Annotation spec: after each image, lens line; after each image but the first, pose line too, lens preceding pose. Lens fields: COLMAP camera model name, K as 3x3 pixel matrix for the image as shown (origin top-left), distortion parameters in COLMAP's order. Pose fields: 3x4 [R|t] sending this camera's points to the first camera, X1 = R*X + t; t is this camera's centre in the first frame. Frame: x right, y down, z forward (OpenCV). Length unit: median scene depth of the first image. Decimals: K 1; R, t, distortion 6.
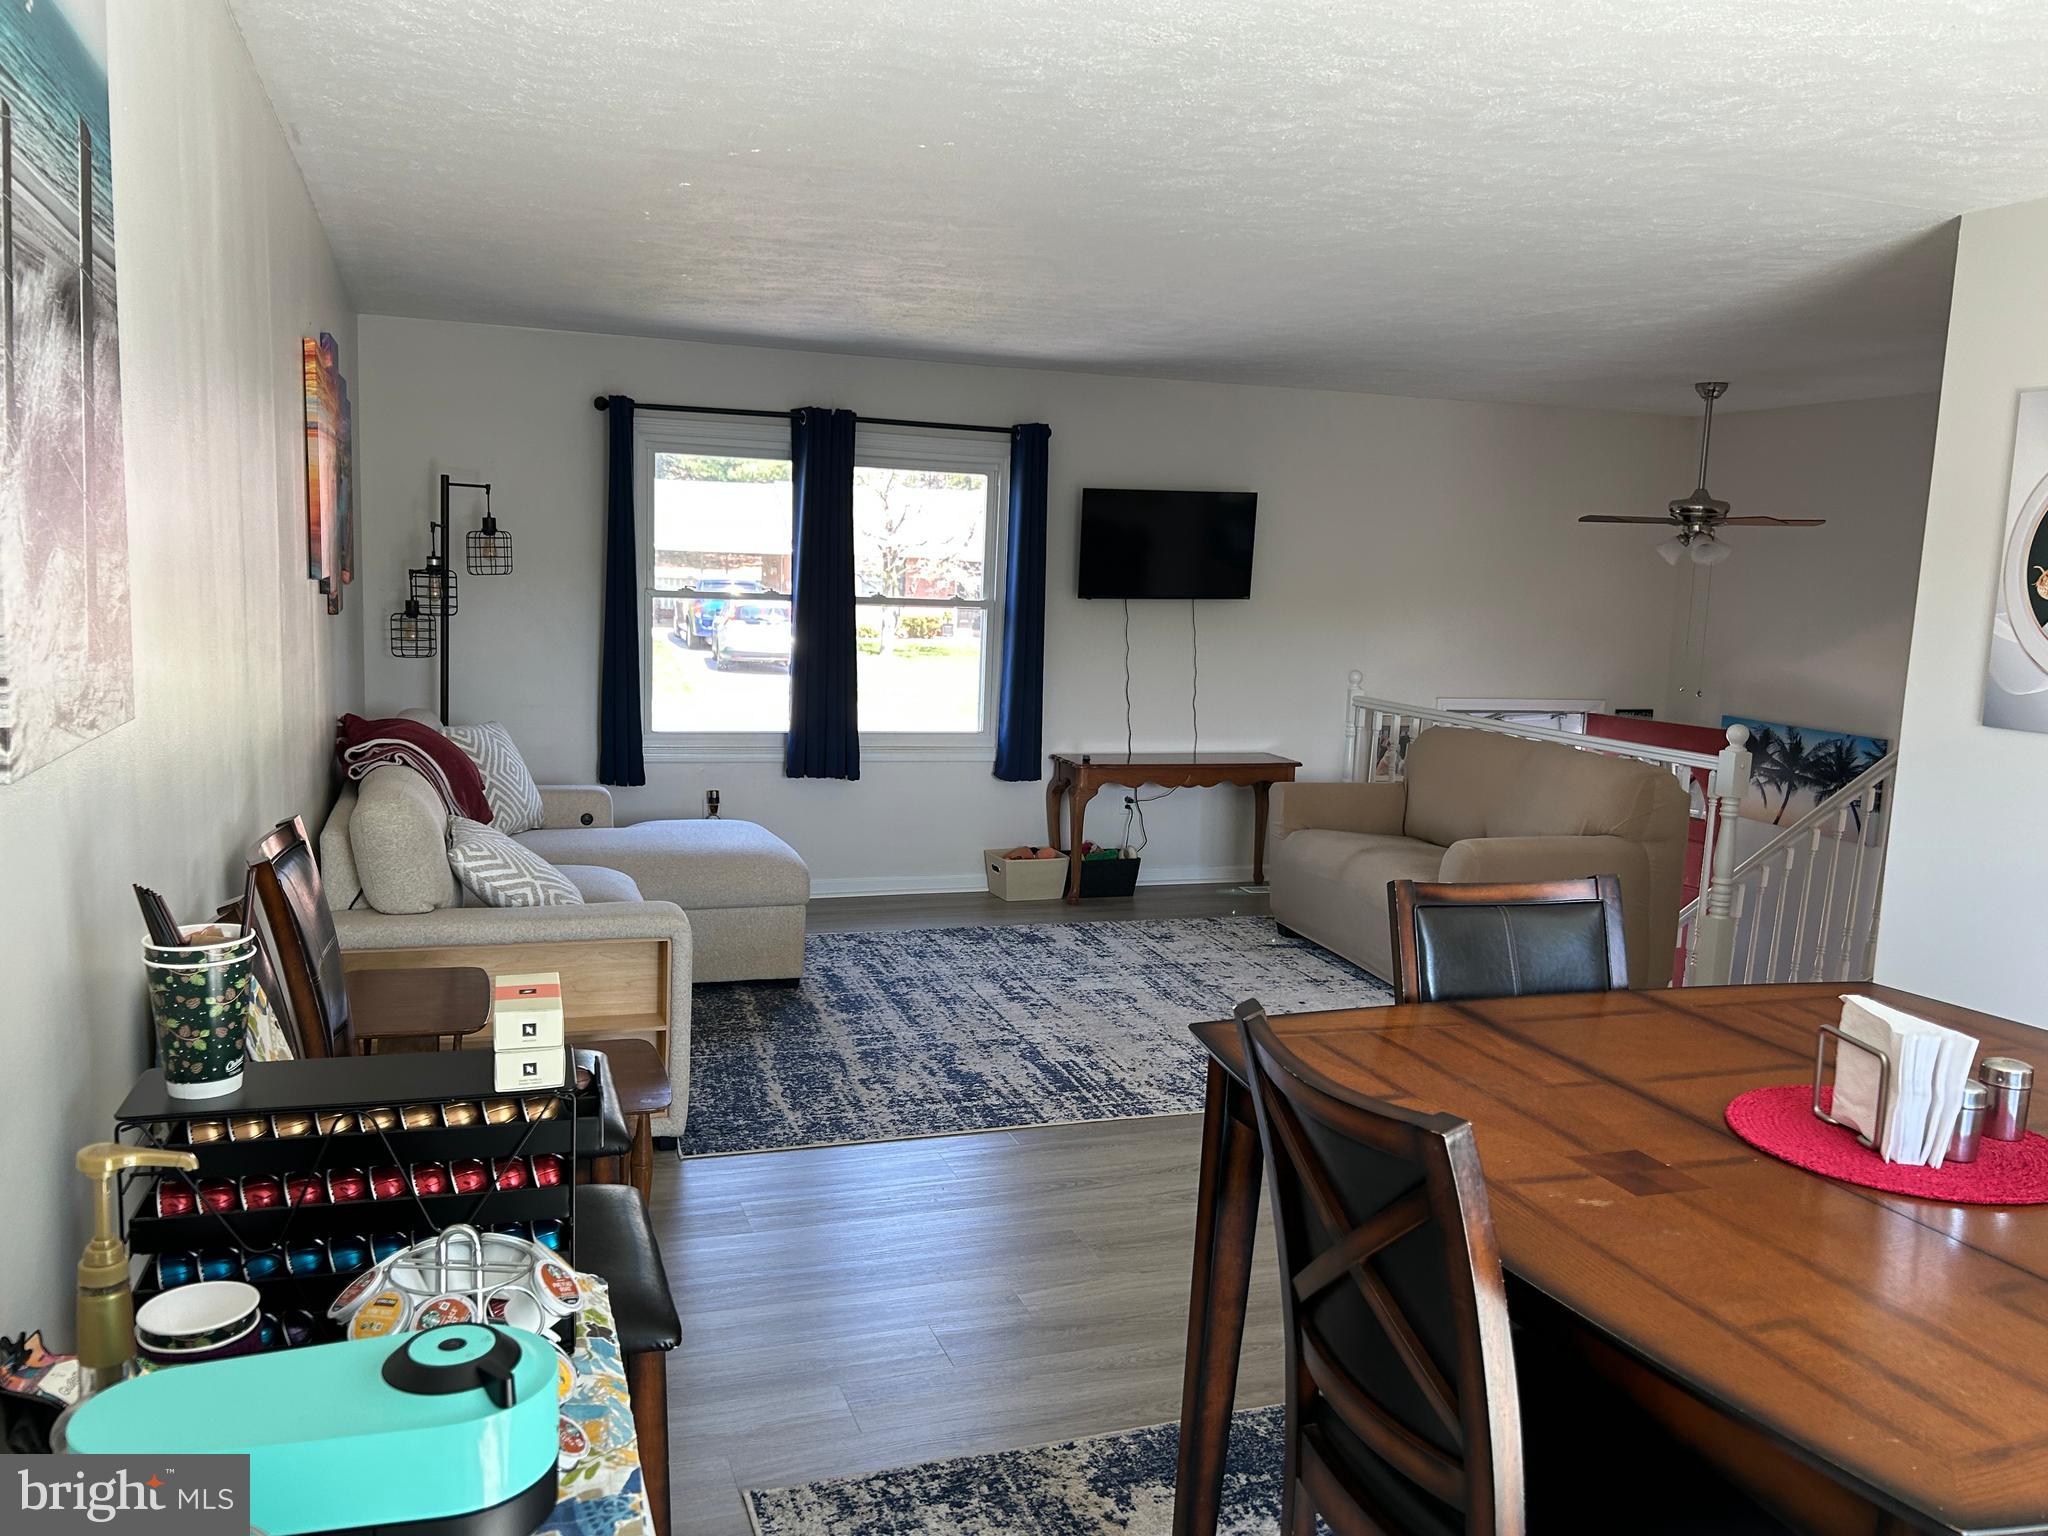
lens RADIAL K [[1598.8, 0, 1015.3], [0, 1598.8, 769.4], [0, 0, 1]] dist [0.050107, -0.024817]
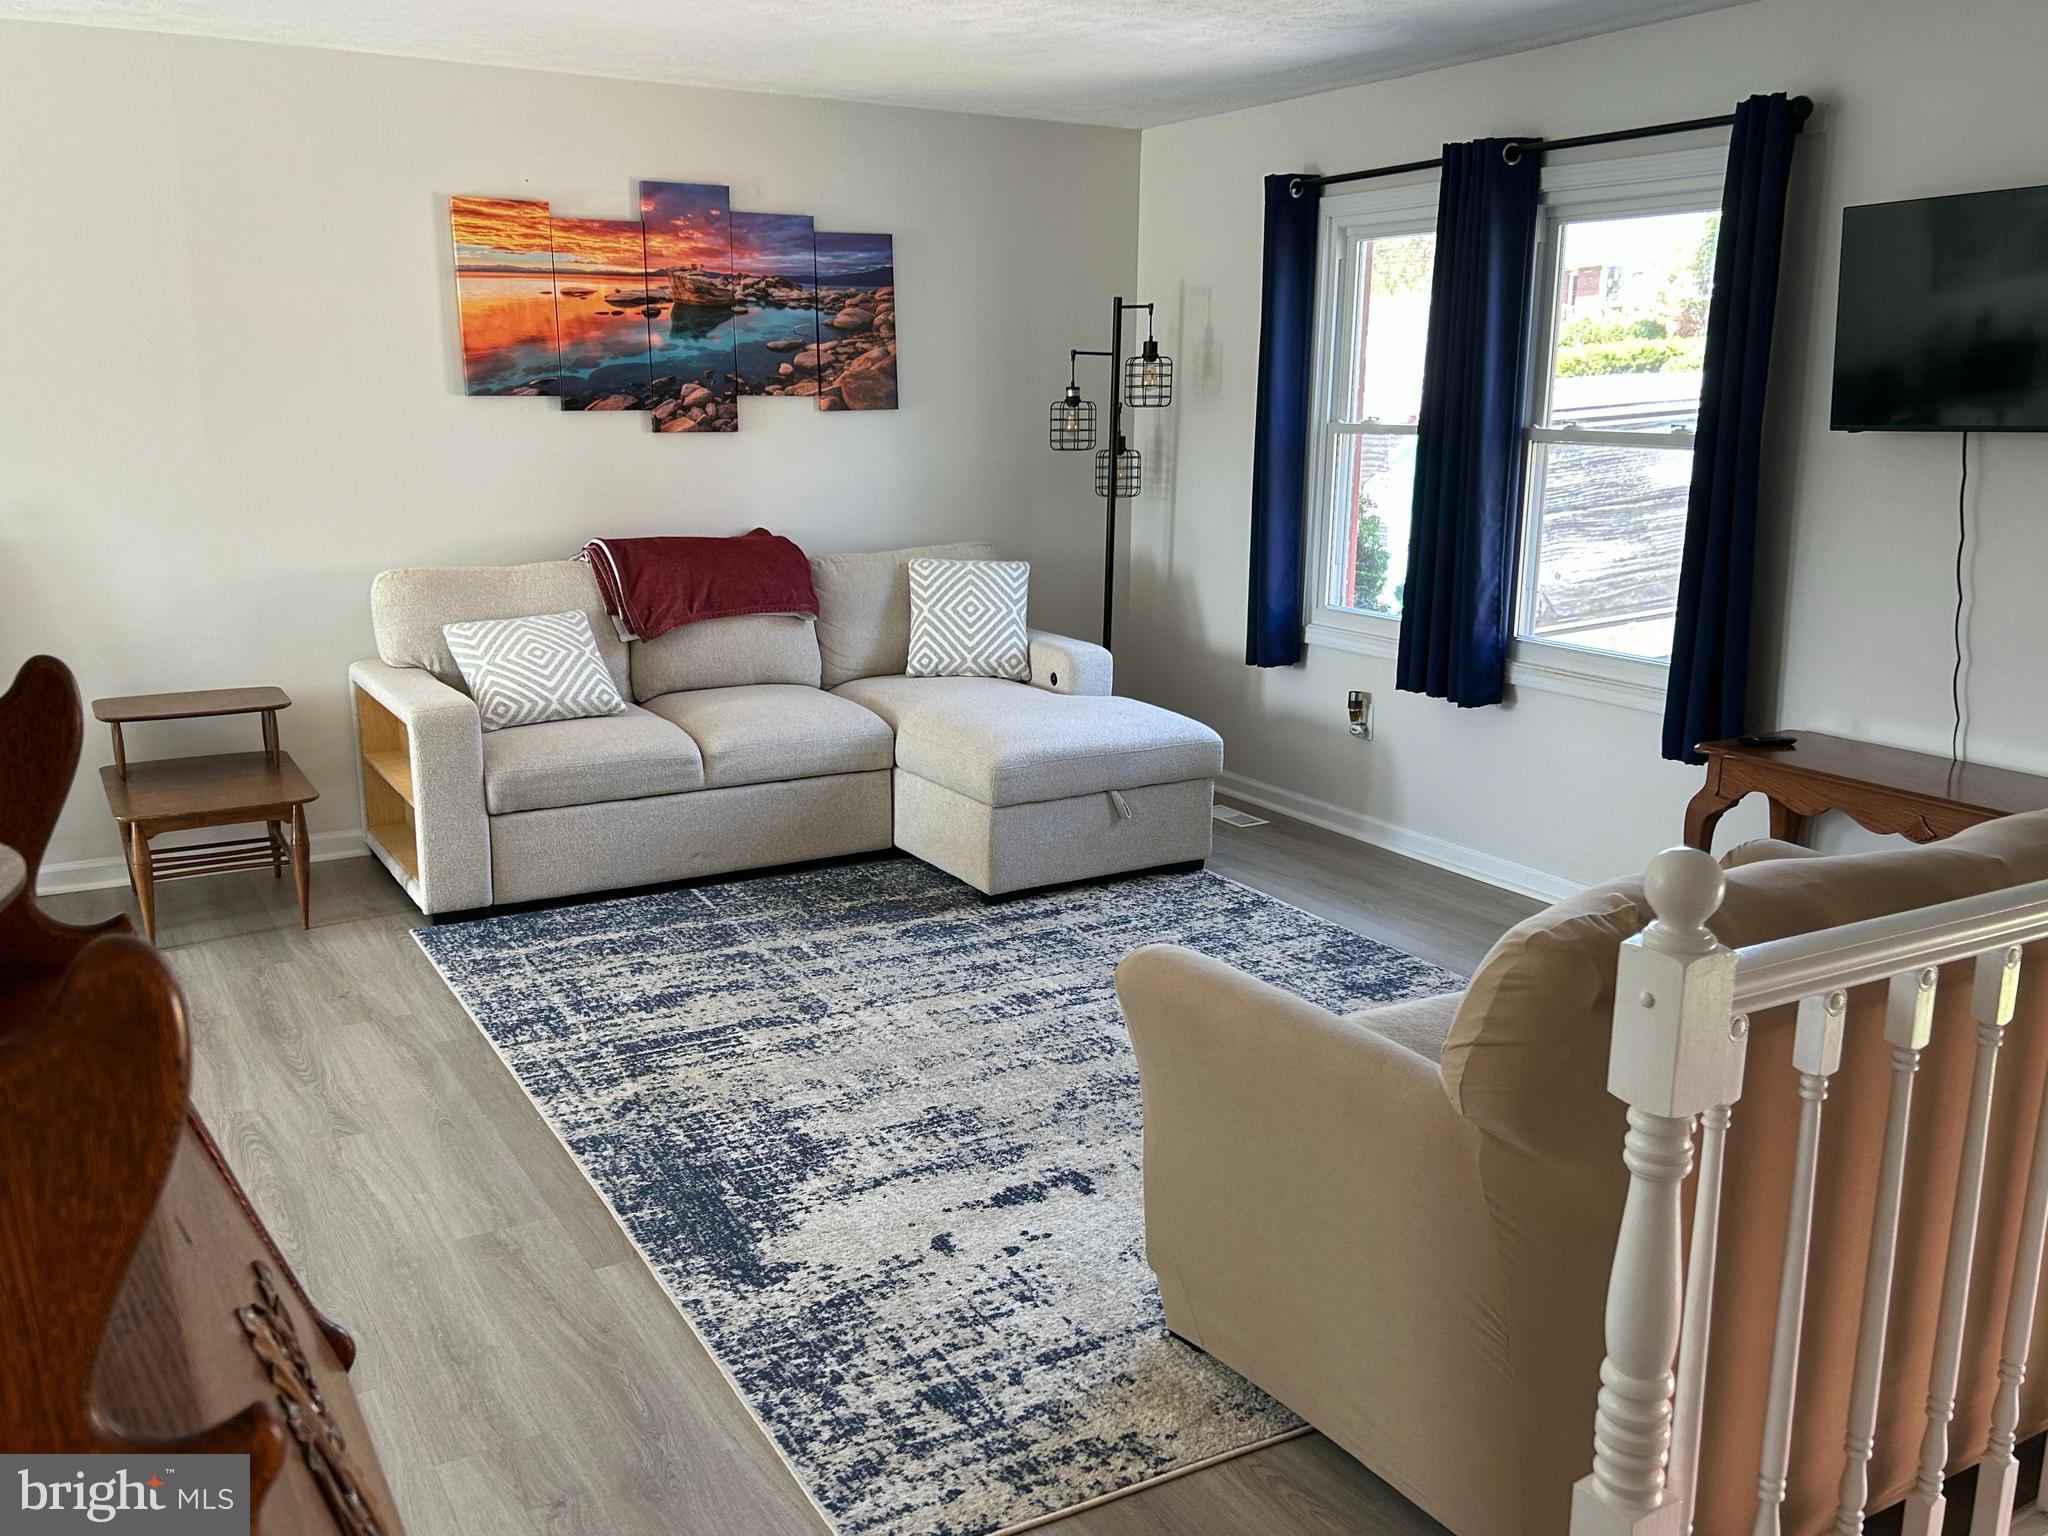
lens RADIAL K [[1721.9, 0, 1003.8], [0, 1721.9, 756.2], [0, 0, 1]] dist [0.072564, -0.074191]
pose [[0.191510, 0.175265, -0.965715, 0.758707], [-0.128679, 0.979918, 0.152324, -0.078925], [0.973019, 0.095096, 0.210217, 0.886591]]
